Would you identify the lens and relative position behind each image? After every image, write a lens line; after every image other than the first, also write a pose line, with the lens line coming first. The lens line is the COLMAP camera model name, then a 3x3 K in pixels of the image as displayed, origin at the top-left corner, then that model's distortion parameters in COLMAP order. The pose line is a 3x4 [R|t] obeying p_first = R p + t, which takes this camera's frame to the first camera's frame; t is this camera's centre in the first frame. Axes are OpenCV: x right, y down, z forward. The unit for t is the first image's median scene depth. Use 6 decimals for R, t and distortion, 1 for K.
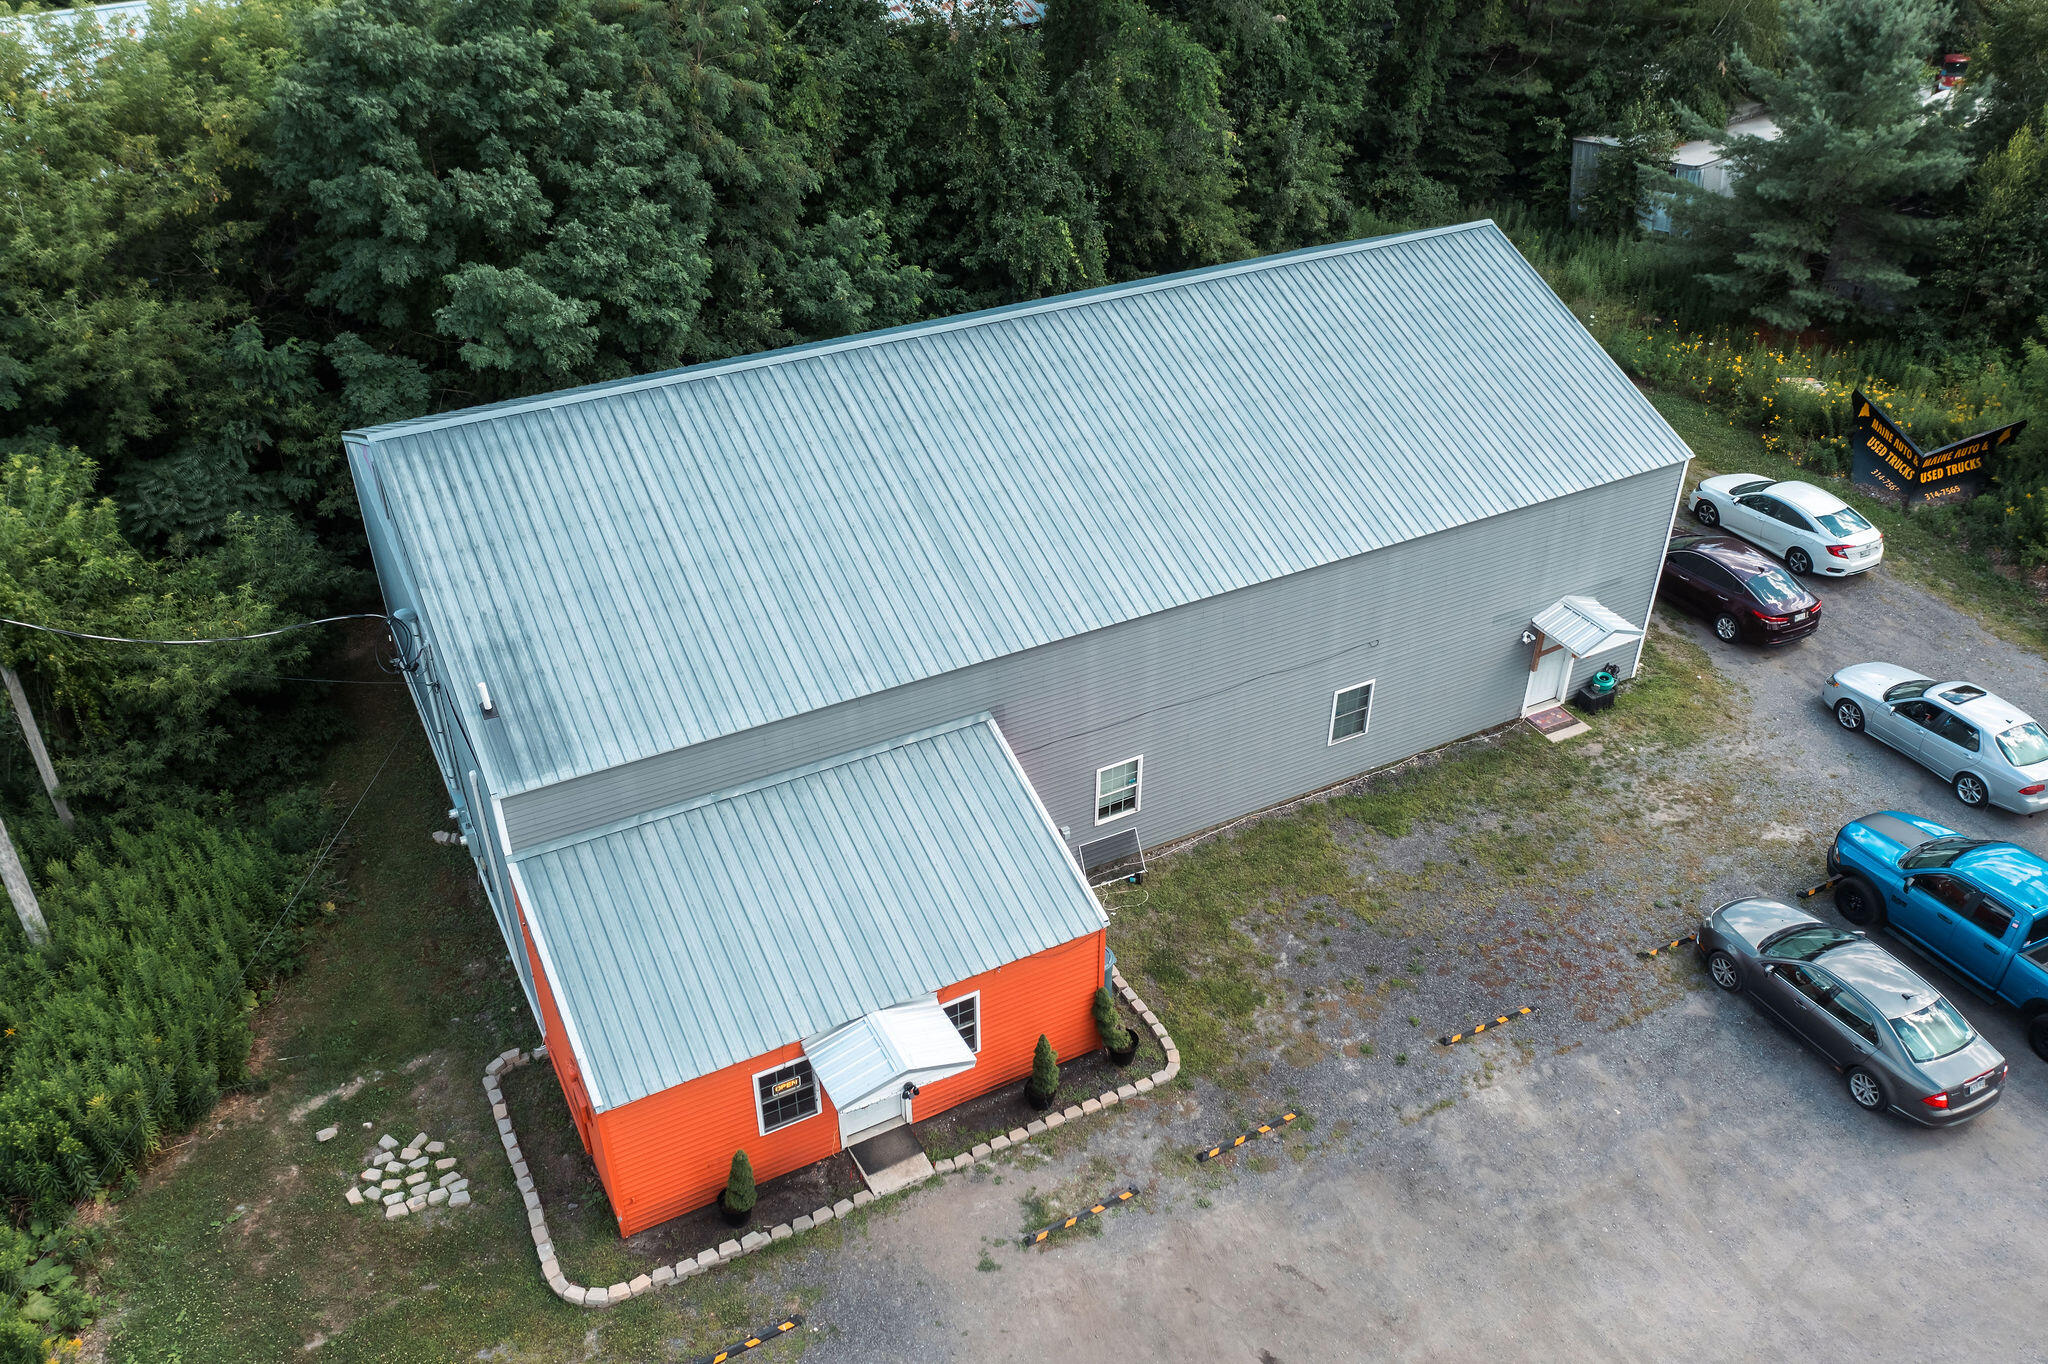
lens RADIAL K [[1636.5, 0, 1027.2], [0, 1636.5, 680.5], [0, 0, 1]] dist [-0.001641, -0.005390]
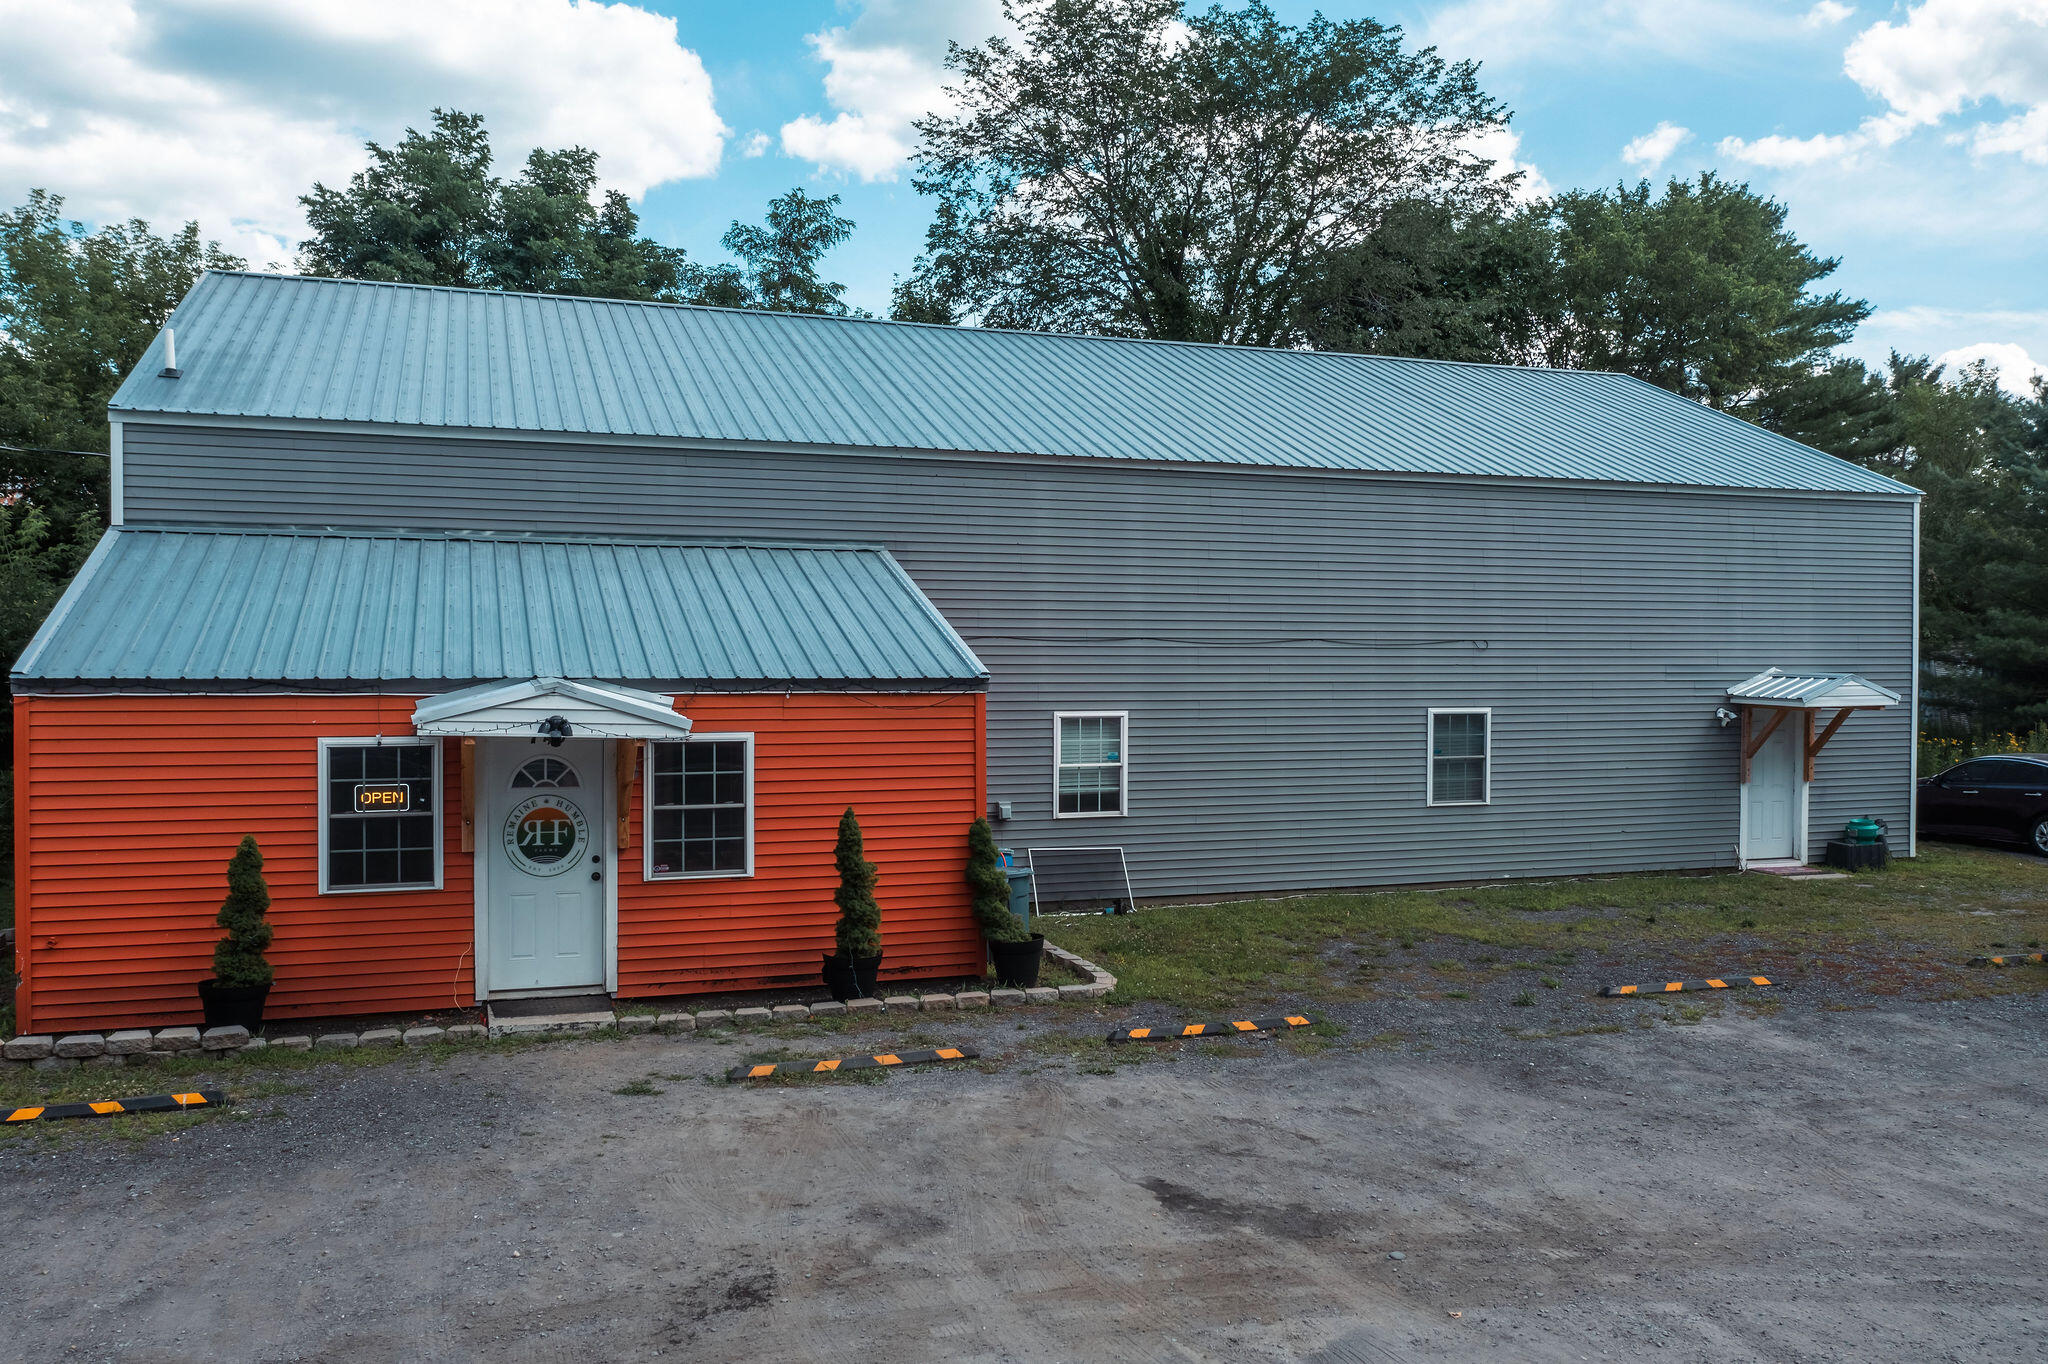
lens RADIAL K [[1636.5, 0, 1023.2], [0, 1636.5, 666.4], [0, 0, 1]] dist [-0.001641, -0.005390]
pose [[0.987738, 0.003379, -0.156086, 0.158178], [-0.088687, 0.834940, -0.543149, 0.476247], [0.128487, 0.550331, 0.825001, 0.497609]]
